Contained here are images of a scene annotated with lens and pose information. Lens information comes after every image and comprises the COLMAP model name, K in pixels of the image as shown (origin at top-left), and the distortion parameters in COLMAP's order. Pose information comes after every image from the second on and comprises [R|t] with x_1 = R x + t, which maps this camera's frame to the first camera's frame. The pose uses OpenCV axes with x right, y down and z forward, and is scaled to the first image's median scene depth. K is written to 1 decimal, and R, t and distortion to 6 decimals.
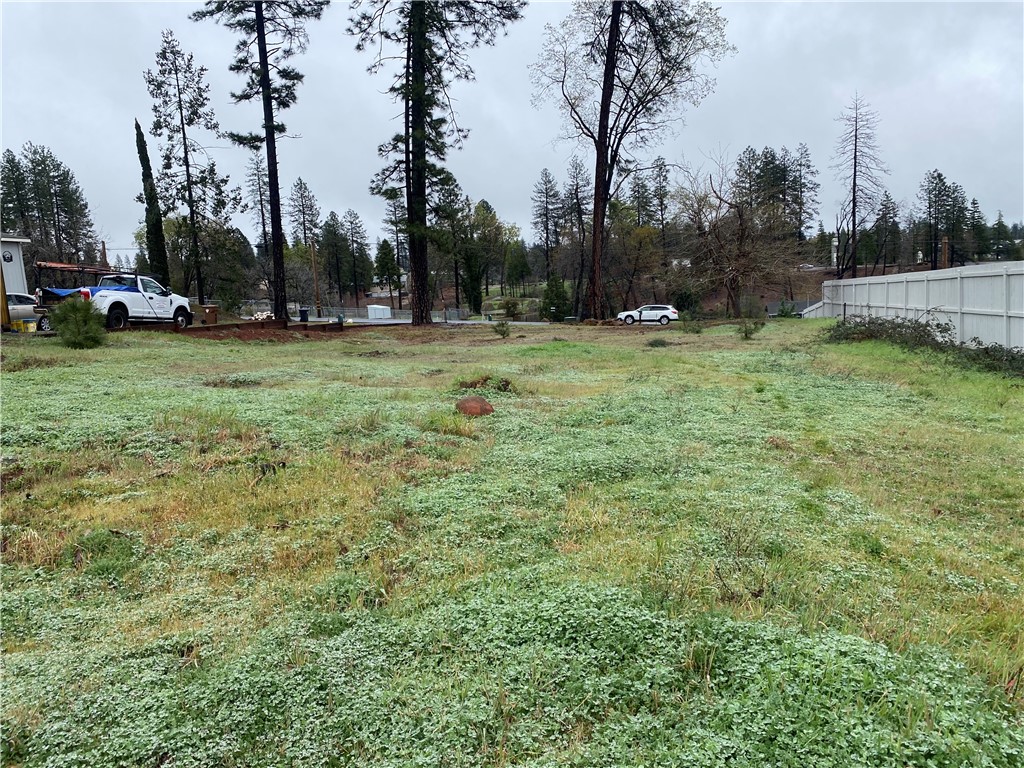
lens RADIAL K [[789.4, 0, 512.0], [0, 789.4, 384.0], [0, 0, 1]] dist [0.058306, -0.003753]
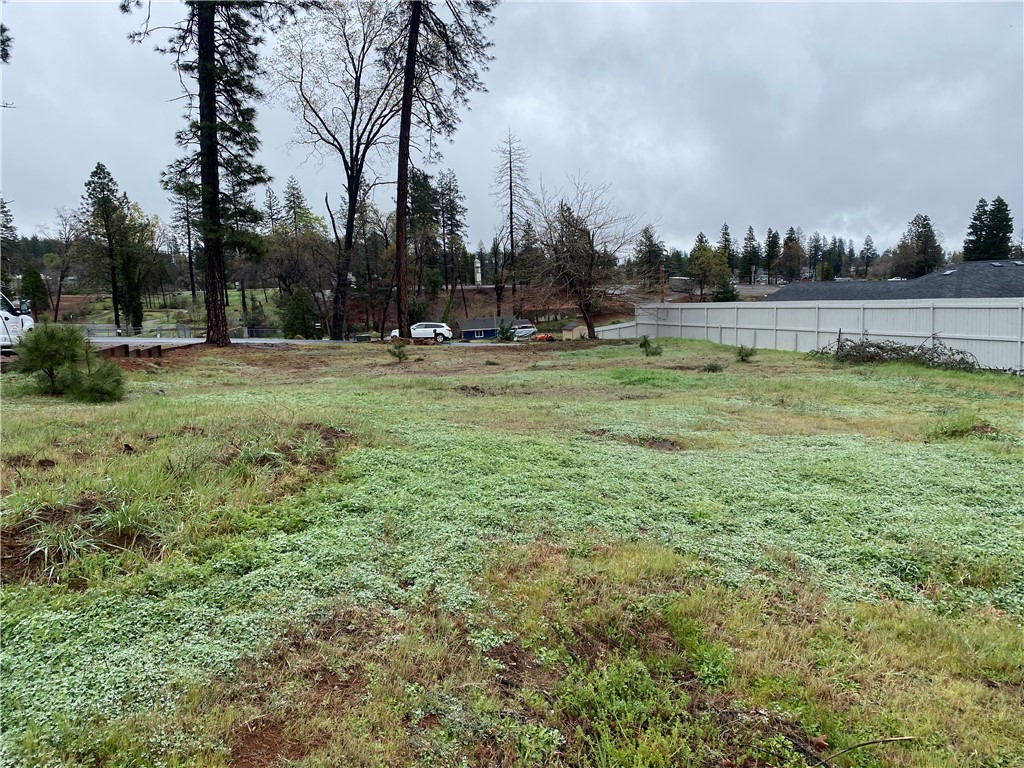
lens RADIAL K [[789.4, 0, 512.0], [0, 789.4, 384.0], [0, 0, 1]] dist [0.058306, -0.003753]
pose [[0.908005, -0.027276, 0.418071, -0.139398], [0.034154, 0.999376, -0.008977, -0.011145], [-0.417565, 0.022430, 0.908370, 0.064996]]
